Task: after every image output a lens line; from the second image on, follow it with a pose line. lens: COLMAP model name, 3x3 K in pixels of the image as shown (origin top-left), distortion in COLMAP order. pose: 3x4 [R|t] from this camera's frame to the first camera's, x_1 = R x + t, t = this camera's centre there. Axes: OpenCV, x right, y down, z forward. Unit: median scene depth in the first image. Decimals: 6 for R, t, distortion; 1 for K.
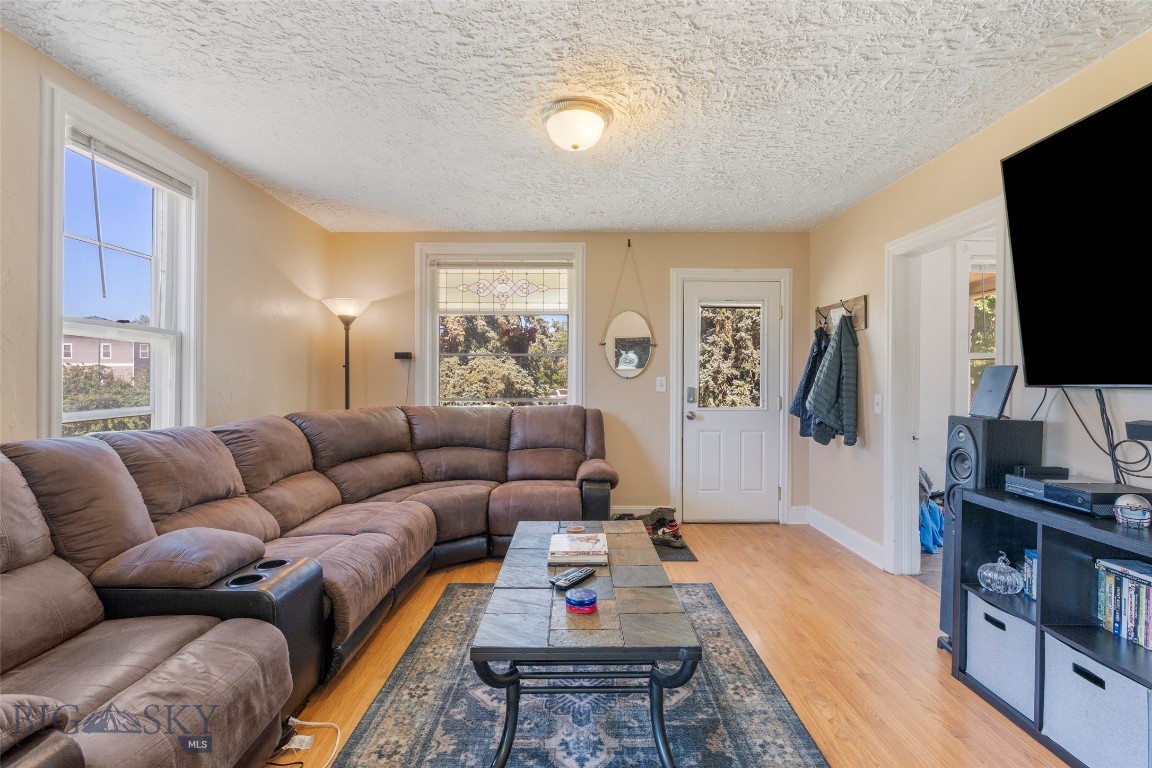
lens RADIAL K [[524.2, 0, 577.6], [0, 524.2, 381.0], [0, 0, 1]] dist [-0.005206, 0.000939]
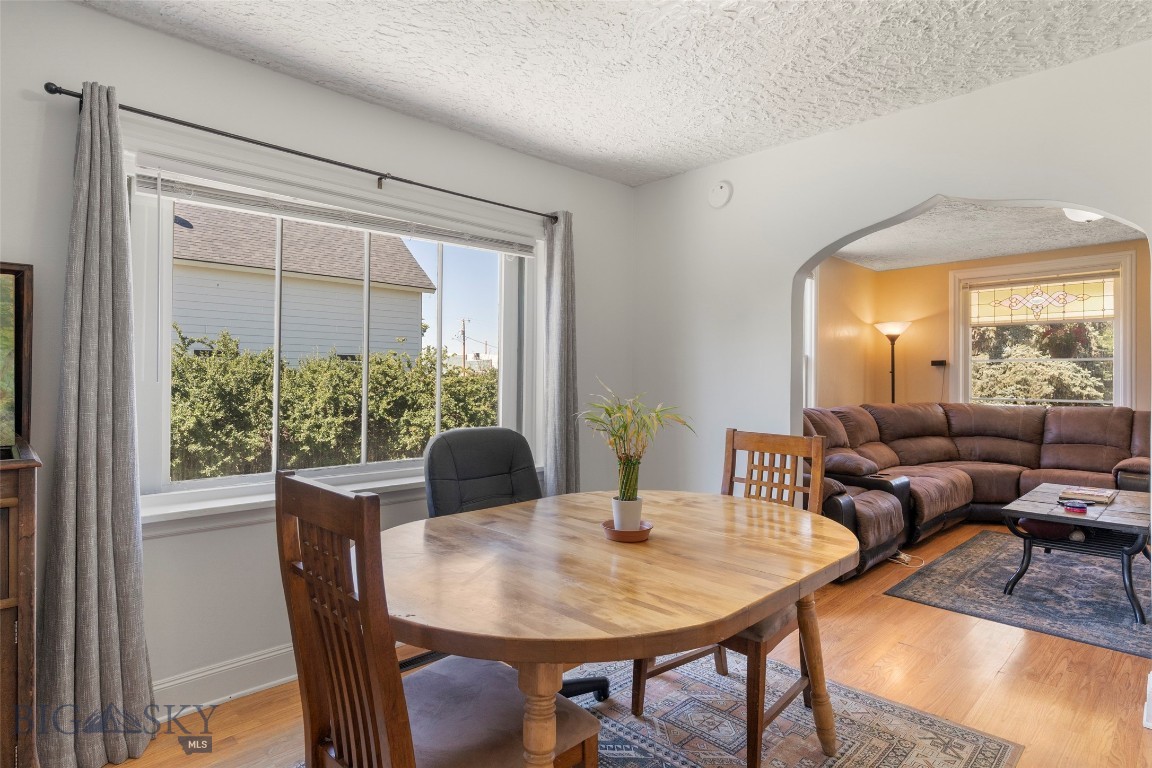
lens RADIAL K [[614.2, 0, 578.8], [0, 614.2, 375.1], [0, 0, 1]] dist [0.001221, 0.000765]
pose [[0.690926, -0.005036, -0.722908, 0.153166], [-0.002744, 0.999950, -0.009588, -0.003256], [0.722920, 0.008608, 0.690878, -0.724059]]
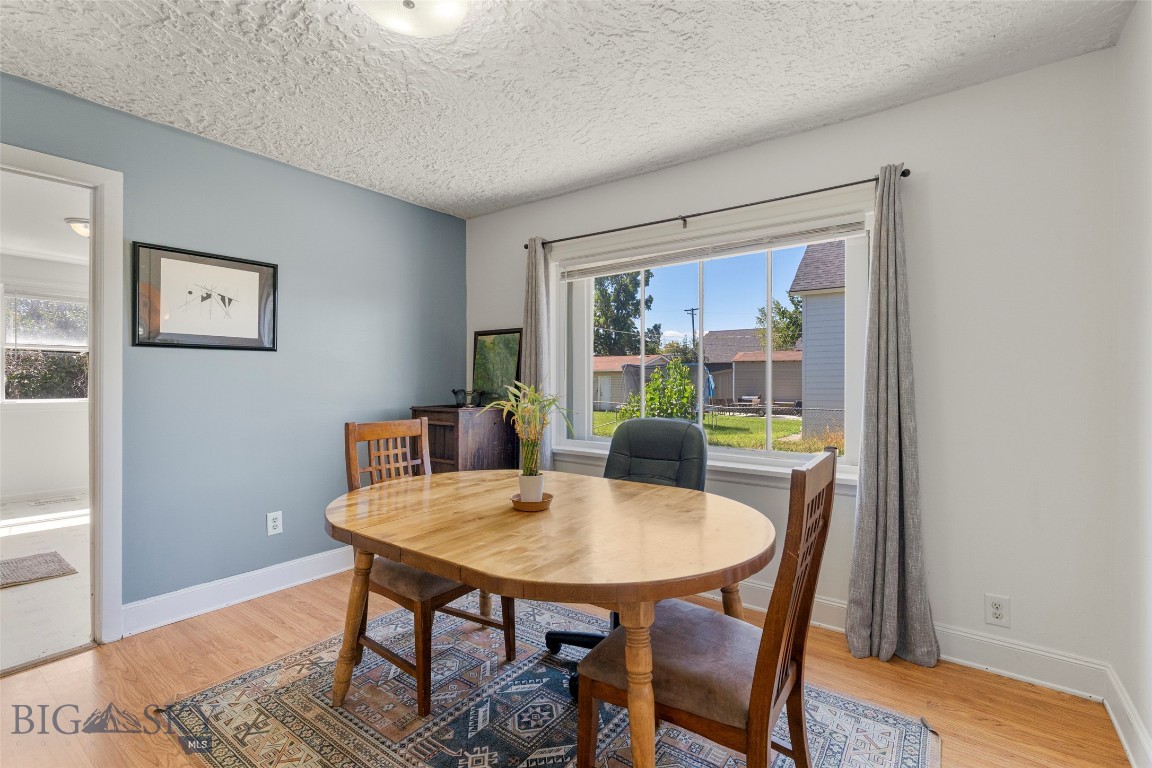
lens RADIAL K [[524.2, 0, 577.6], [0, 524.2, 381.0], [0, 0, 1]] dist [-0.005206, 0.000939]
pose [[-0.595610, -0.005443, -0.803255, 0.193918], [-0.005472, 0.999981, -0.002719, 0.003123], [0.803255, 0.002775, -0.595629, -0.067760]]
